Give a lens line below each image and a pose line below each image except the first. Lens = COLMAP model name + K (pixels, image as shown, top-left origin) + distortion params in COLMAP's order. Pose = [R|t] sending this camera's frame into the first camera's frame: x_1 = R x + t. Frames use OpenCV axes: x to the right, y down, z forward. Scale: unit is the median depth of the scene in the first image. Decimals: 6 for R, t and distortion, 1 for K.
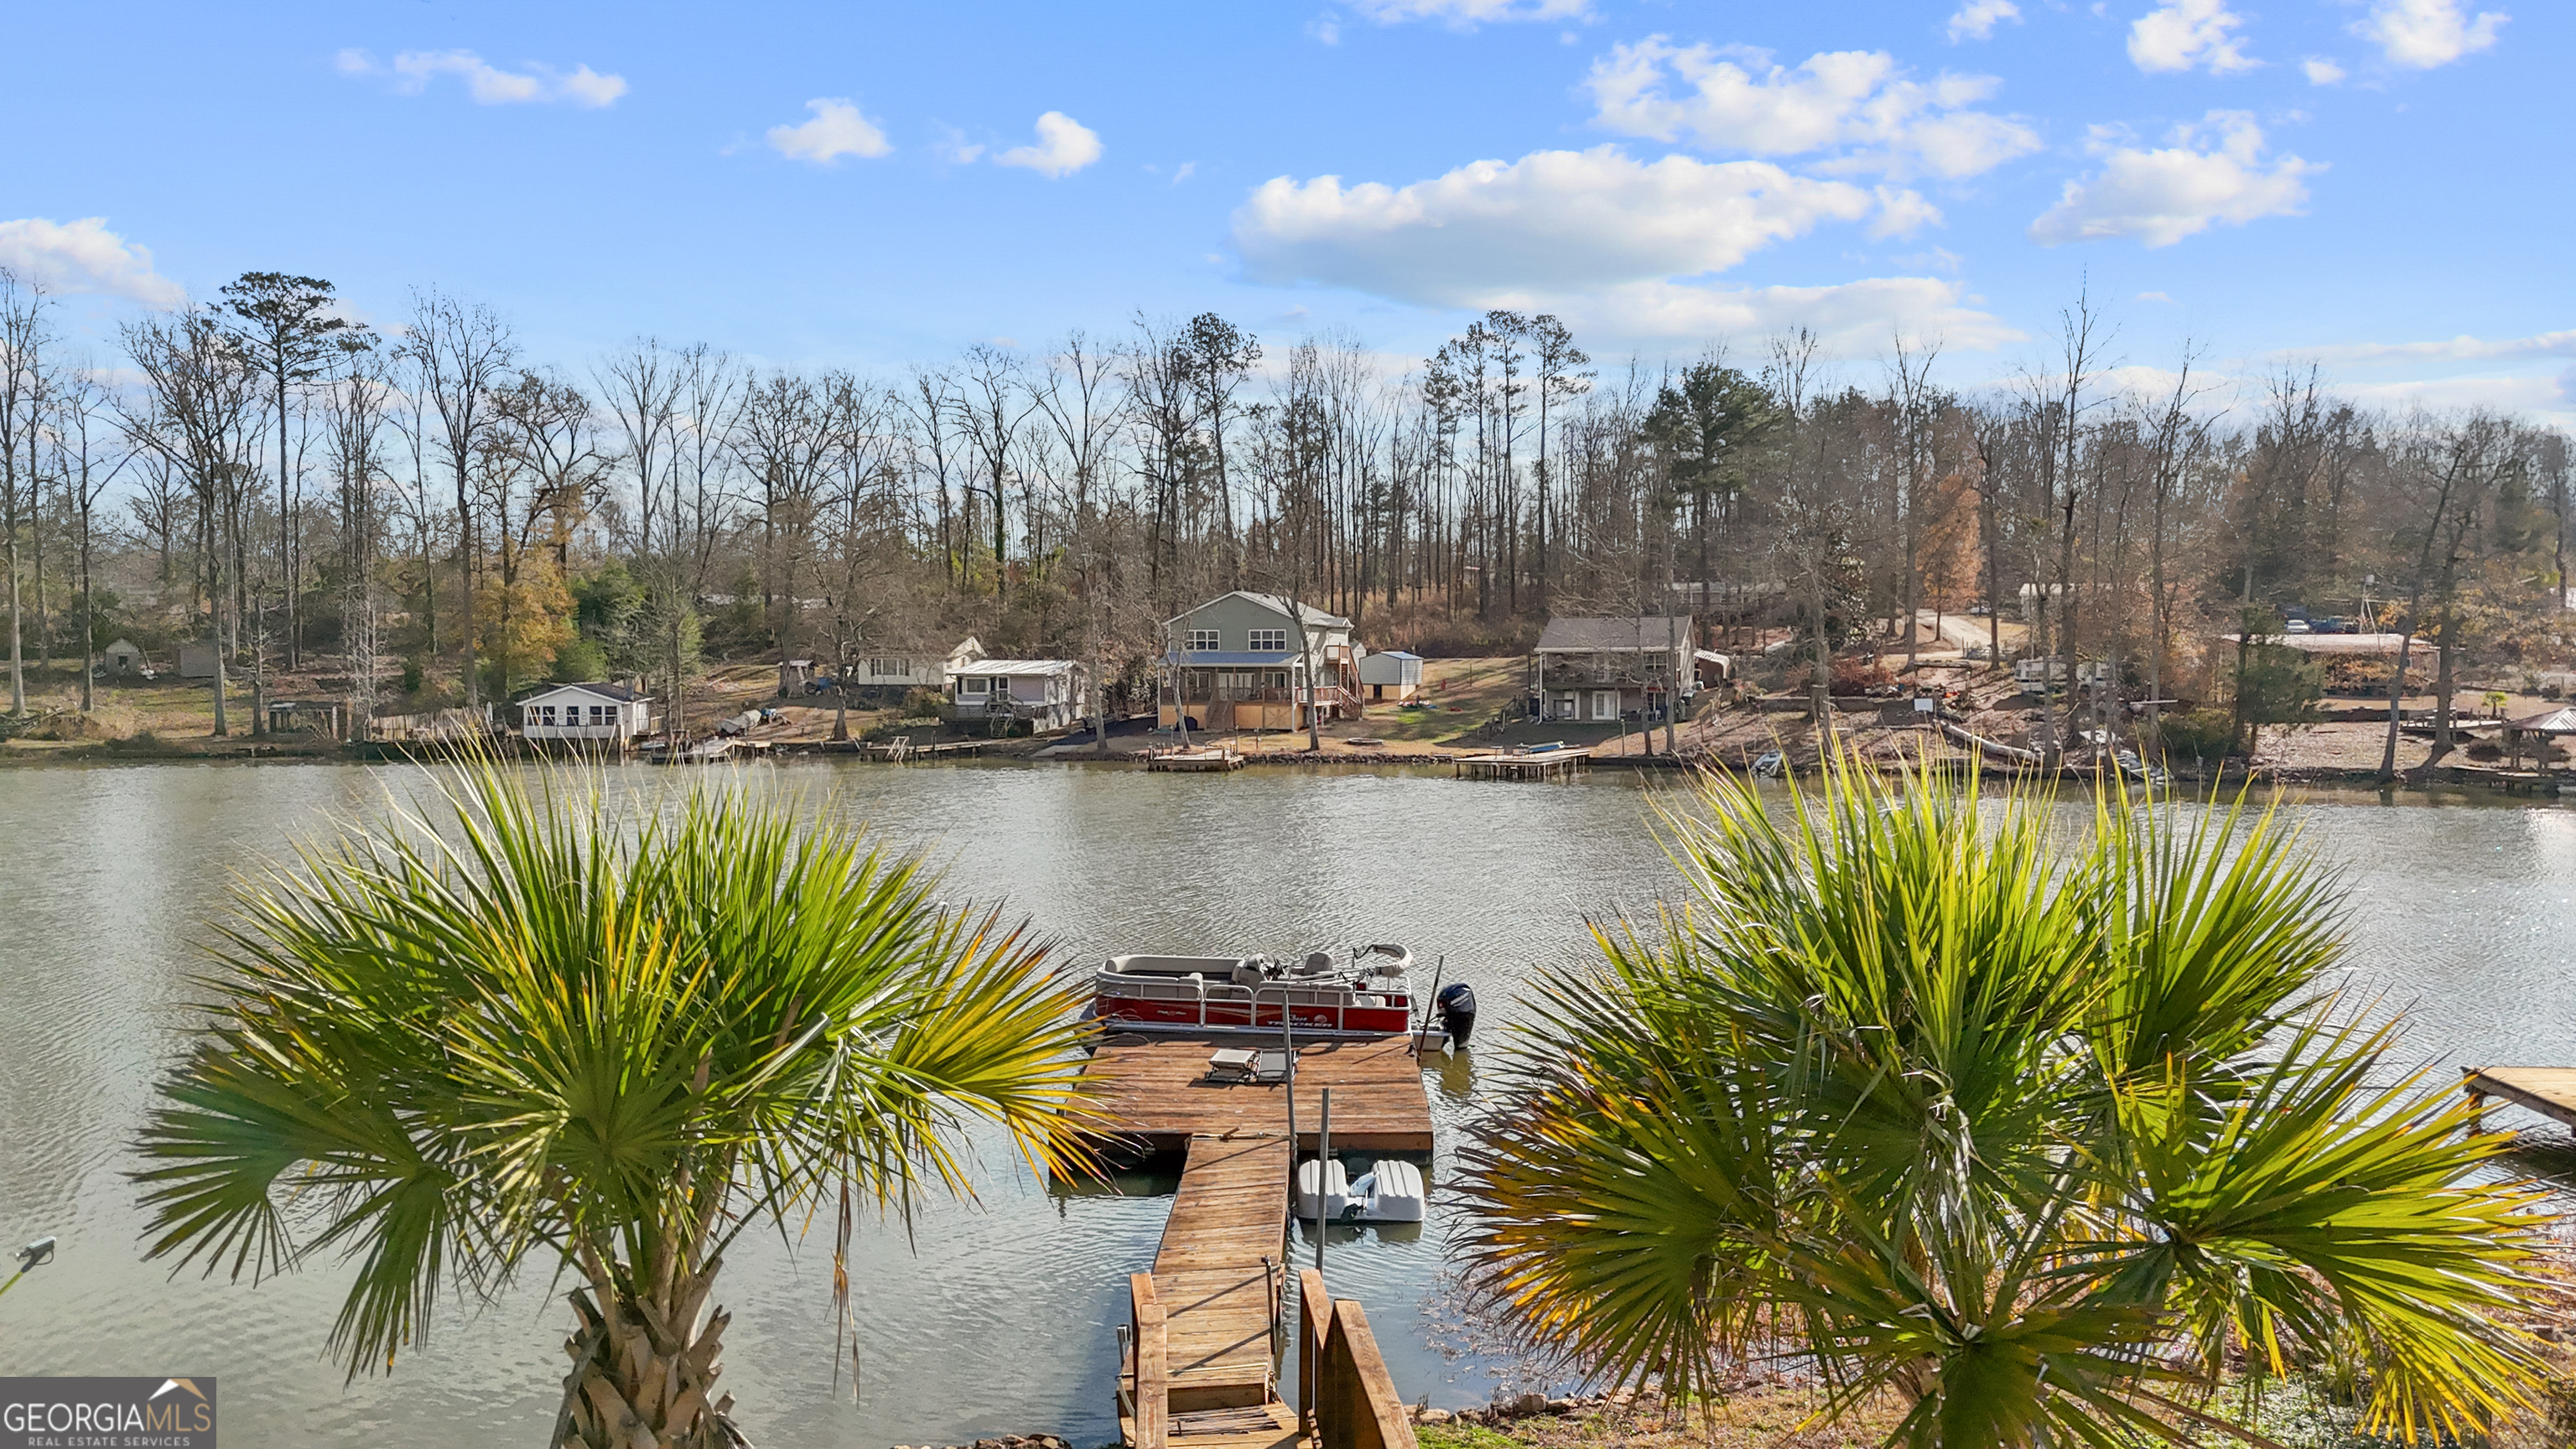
lens RADIAL K [[1882.5, 0, 1311.6], [0, 1882.5, 731.1], [0, 0, 1]] dist [0.092632, -0.135797]
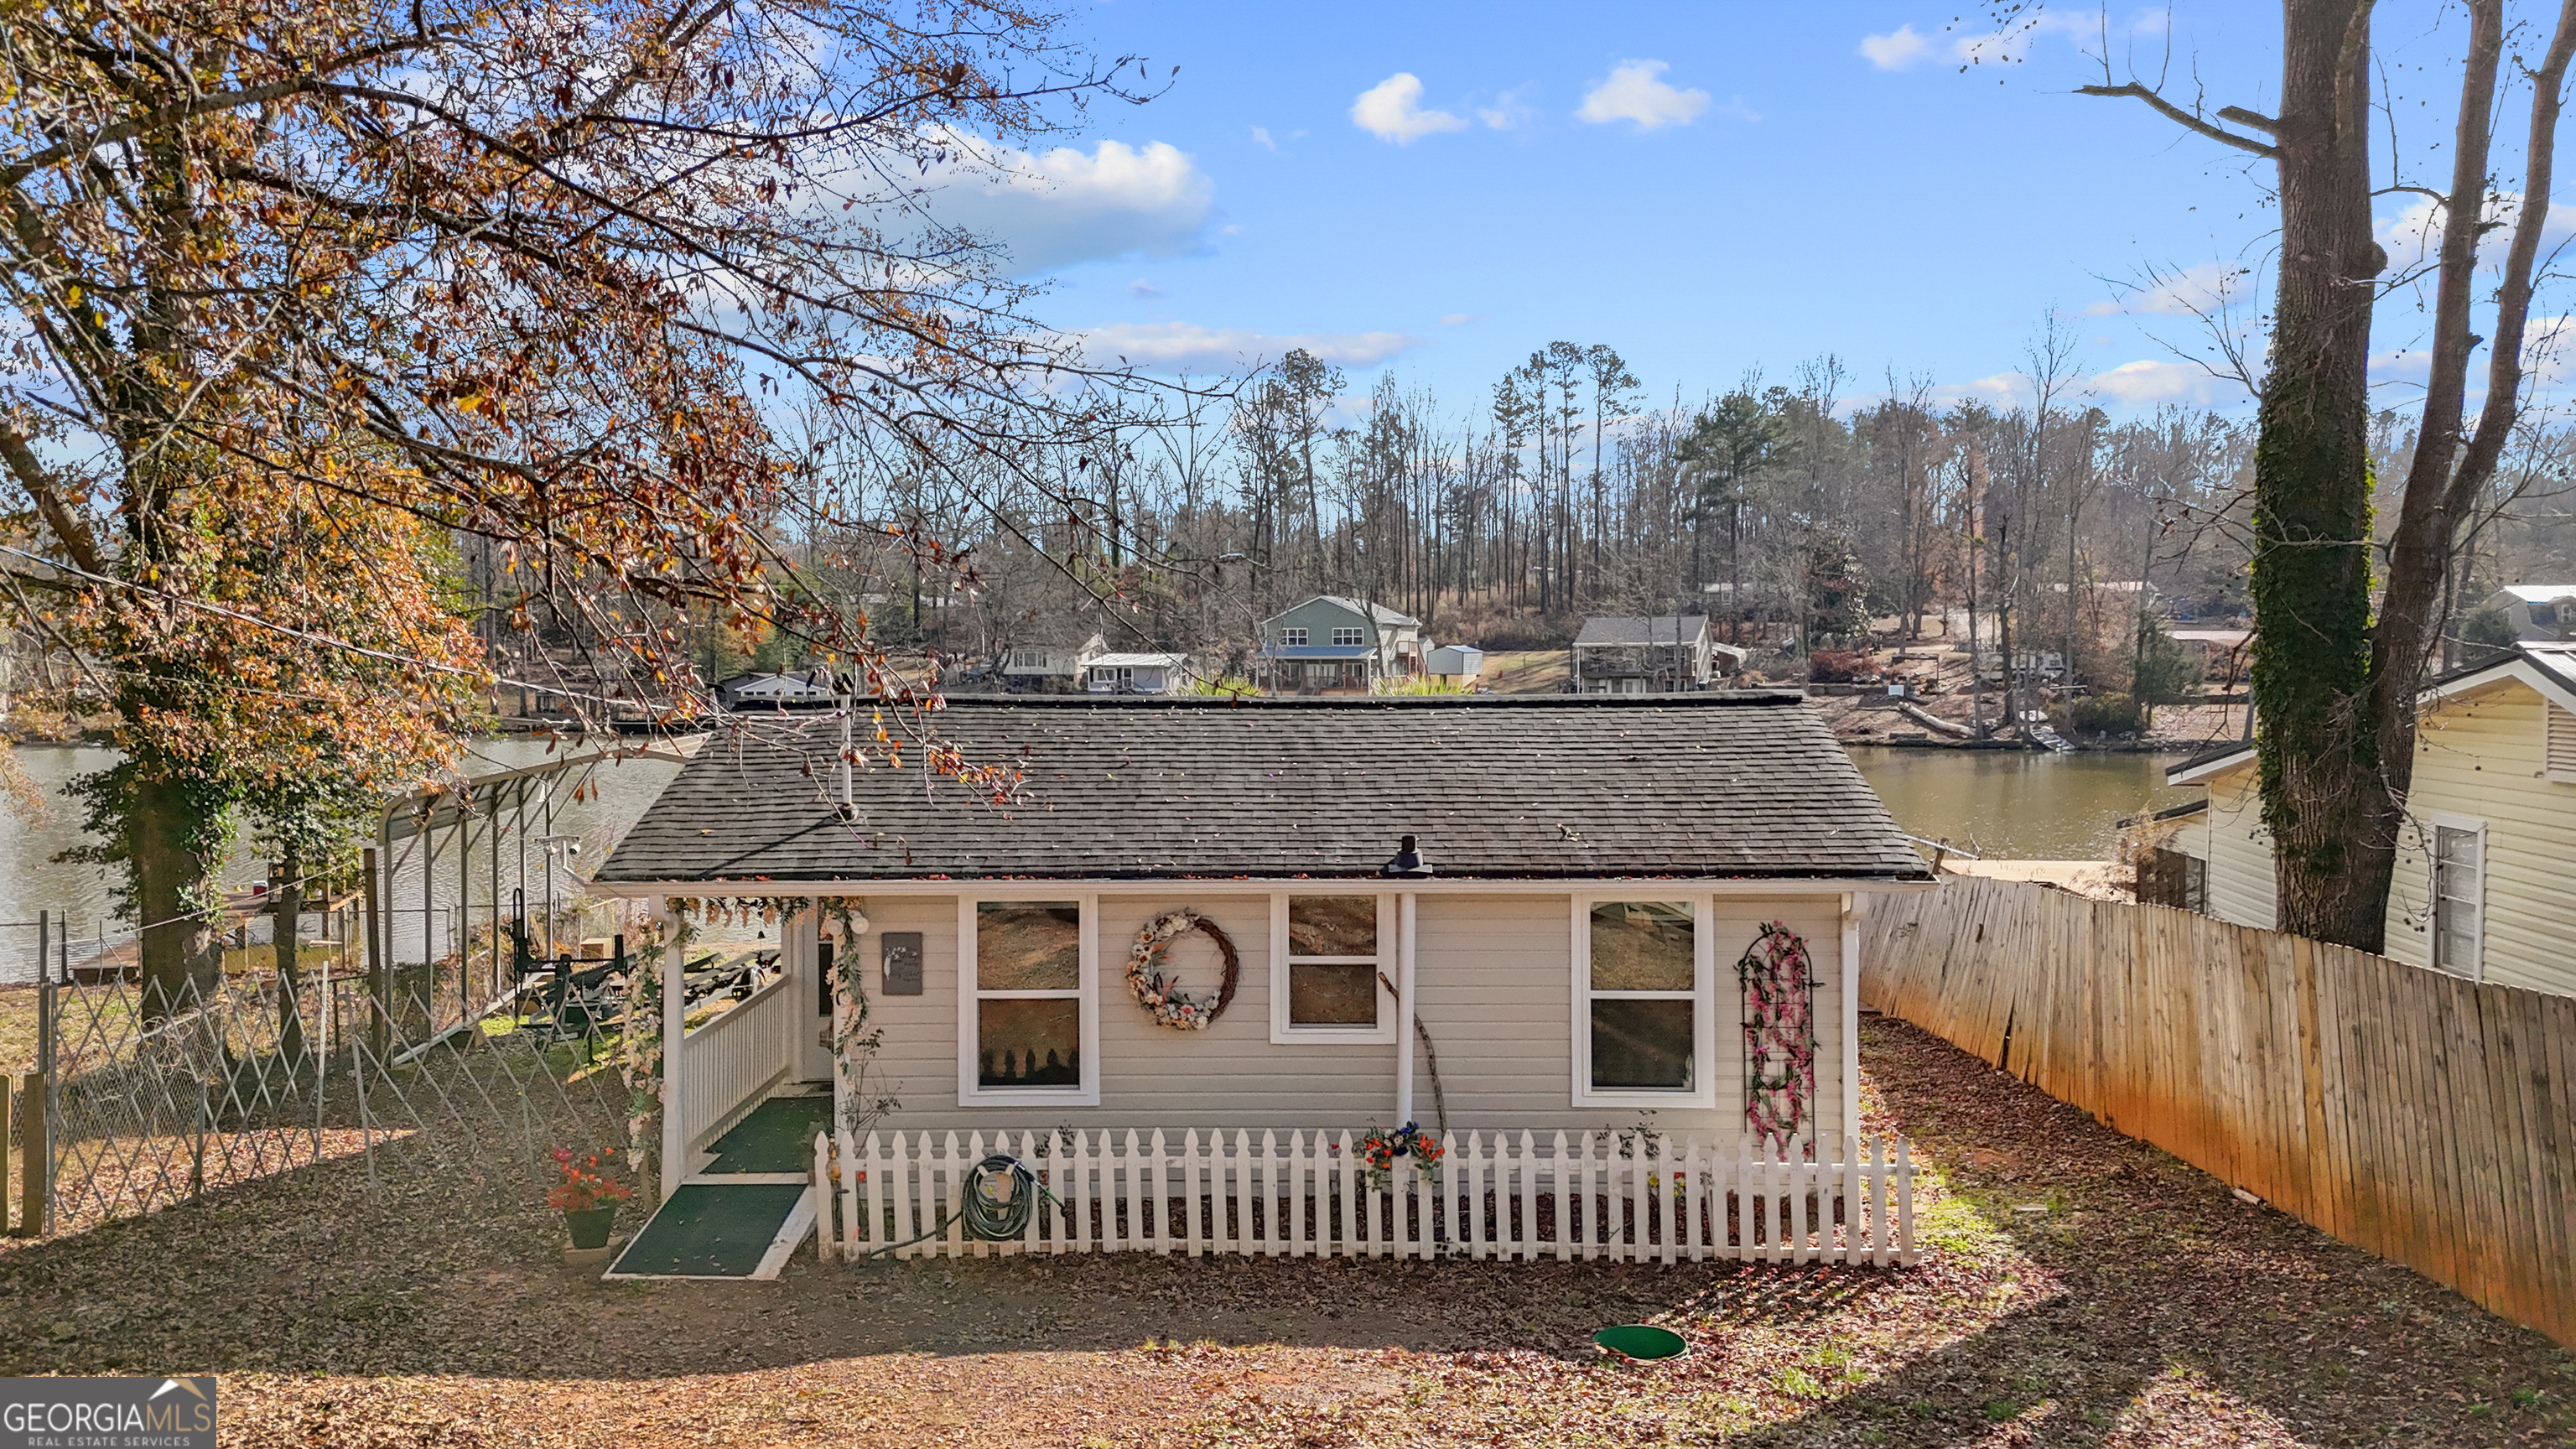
lens RADIAL K [[1880.1, 0, 1288.0], [0, 1880.1, 724.5], [0, 0, 1]] dist [0.092876, -0.089448]
pose [[0.998161, 0.001424, -0.060597, 0.008223], [-0.001361, 0.999998, 0.001089, 0.004581], [0.060598, -0.001004, 0.998162, -0.145756]]
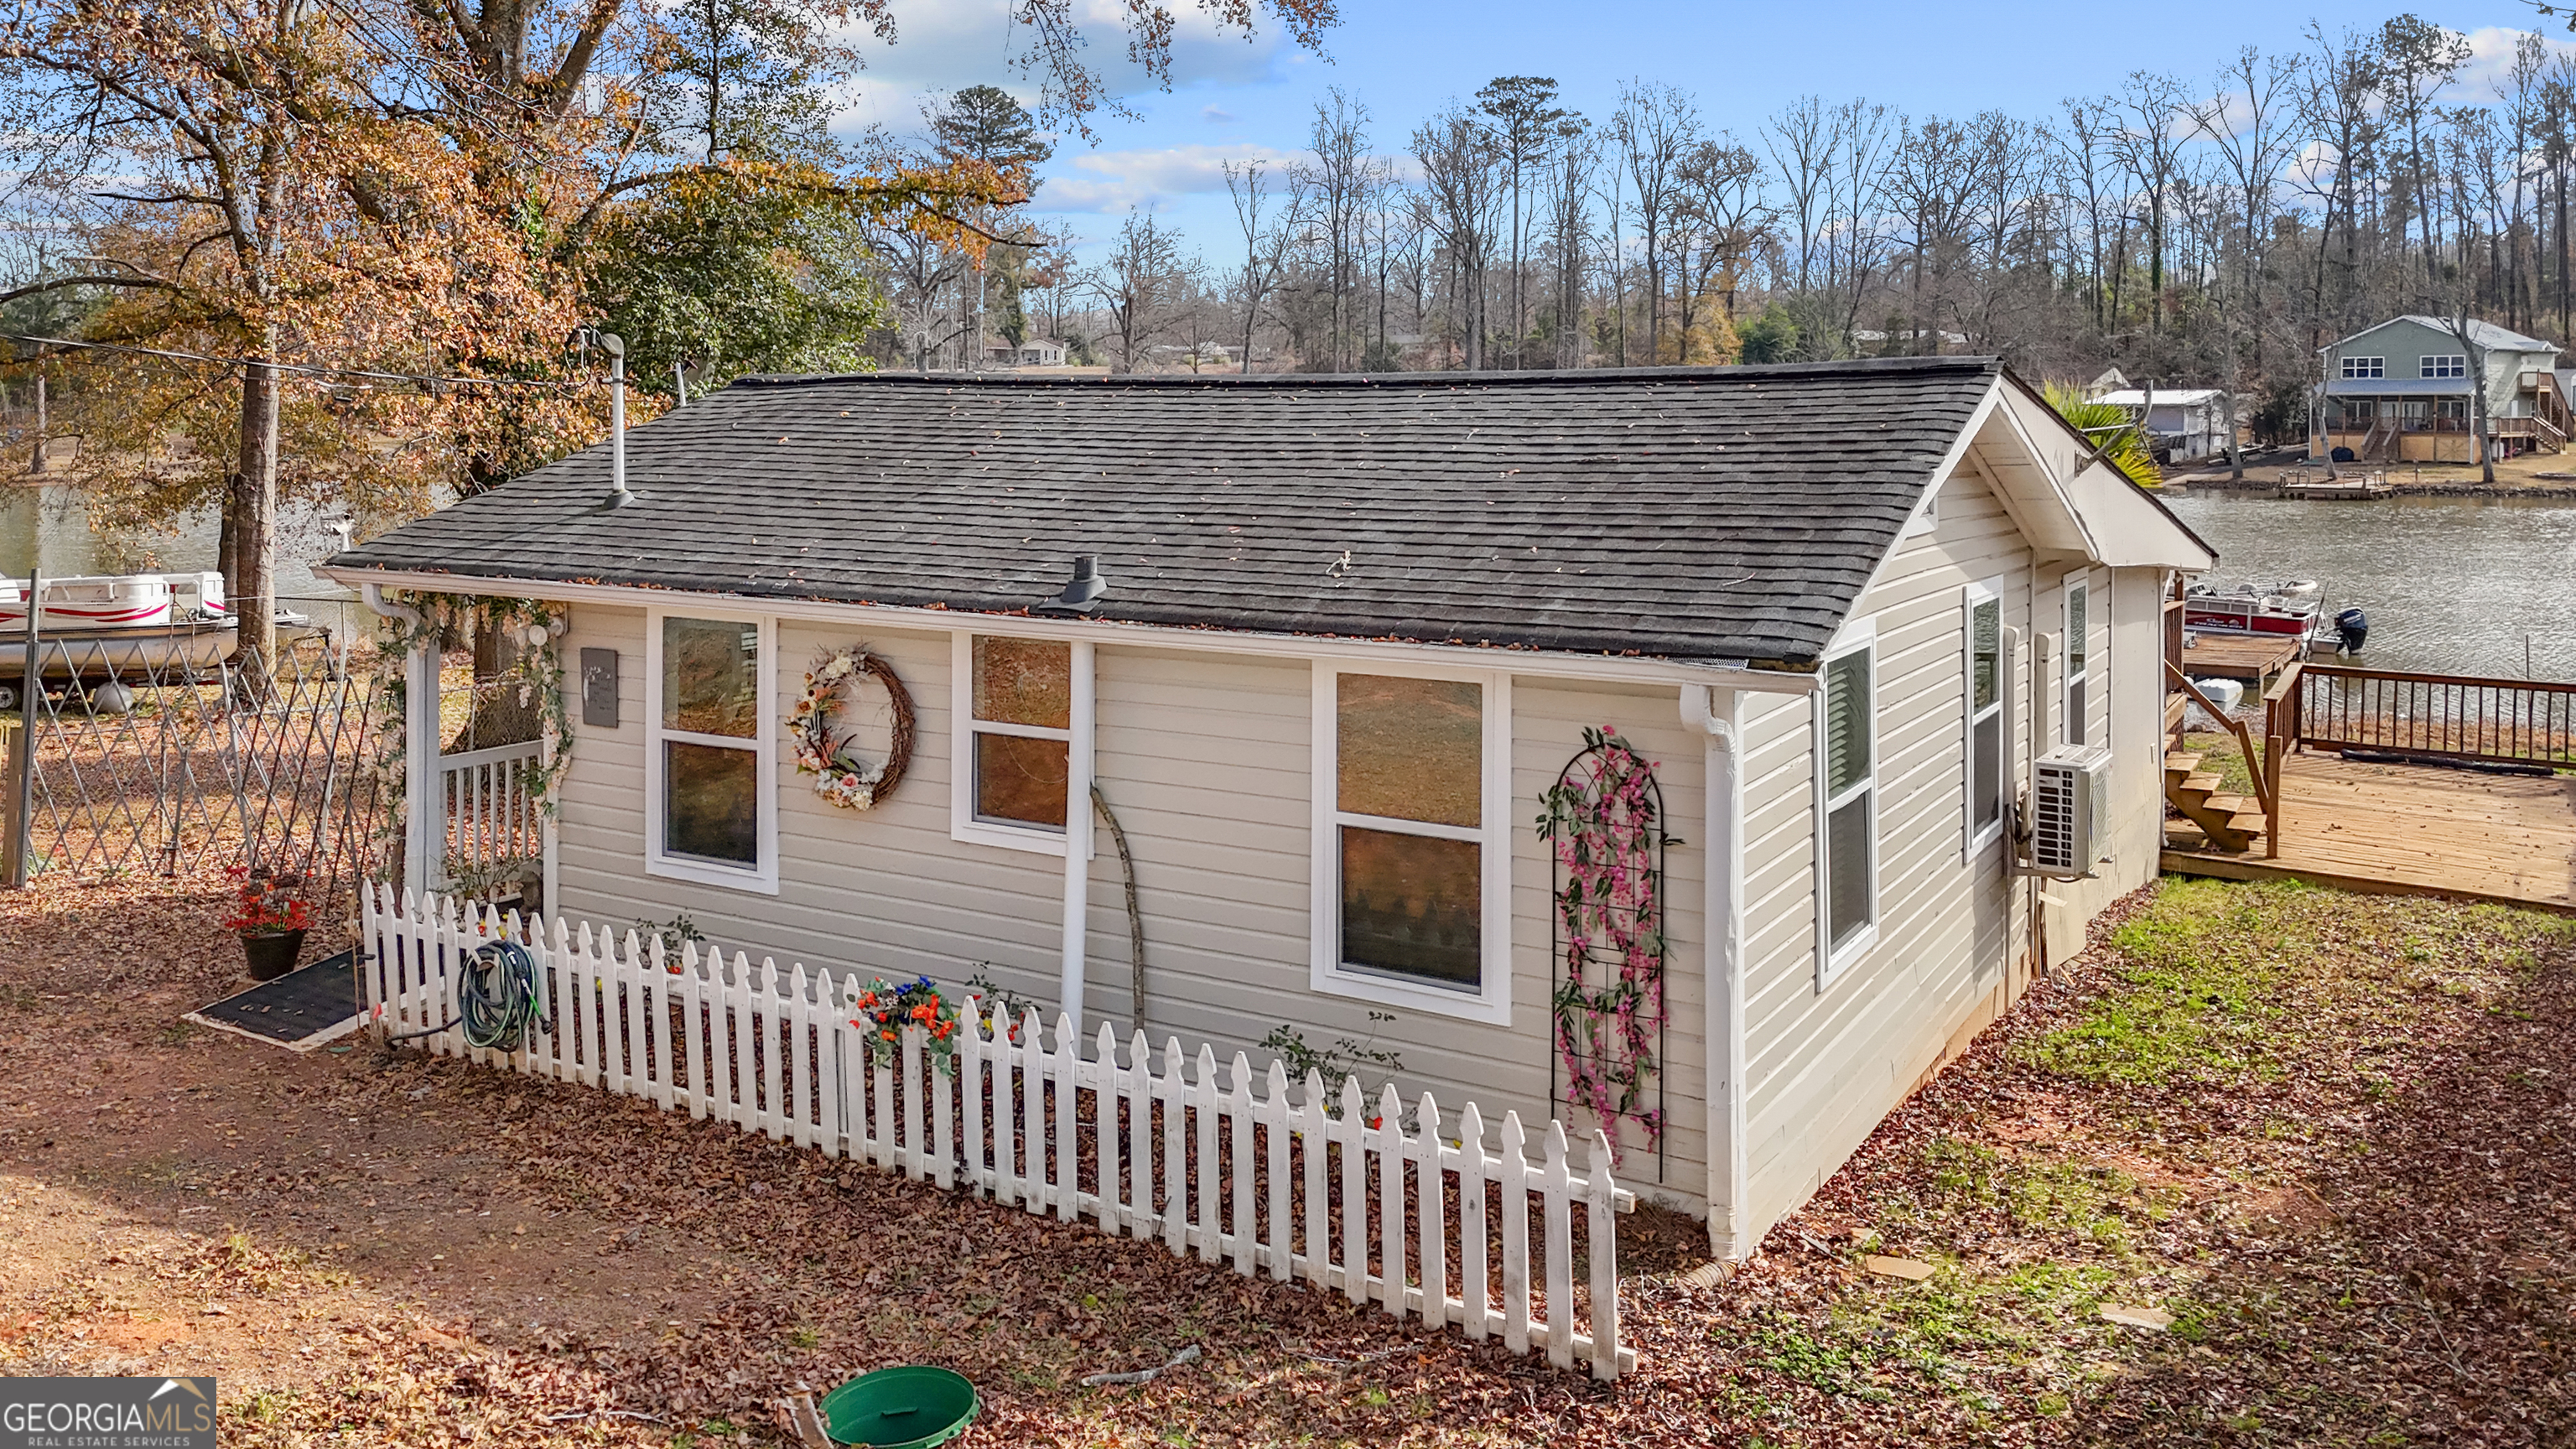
lens RADIAL K [[1961.5, 0, 1284.5], [0, 1961.5, 474.2], [0, 0, 1]] dist [0.047778, -0.003790]
pose [[0.828553, 0.020826, -0.559524, 0.041221], [-0.019533, 0.999775, 0.008288, 0.006266], [0.559570, 0.004062, 0.828773, -0.112990]]
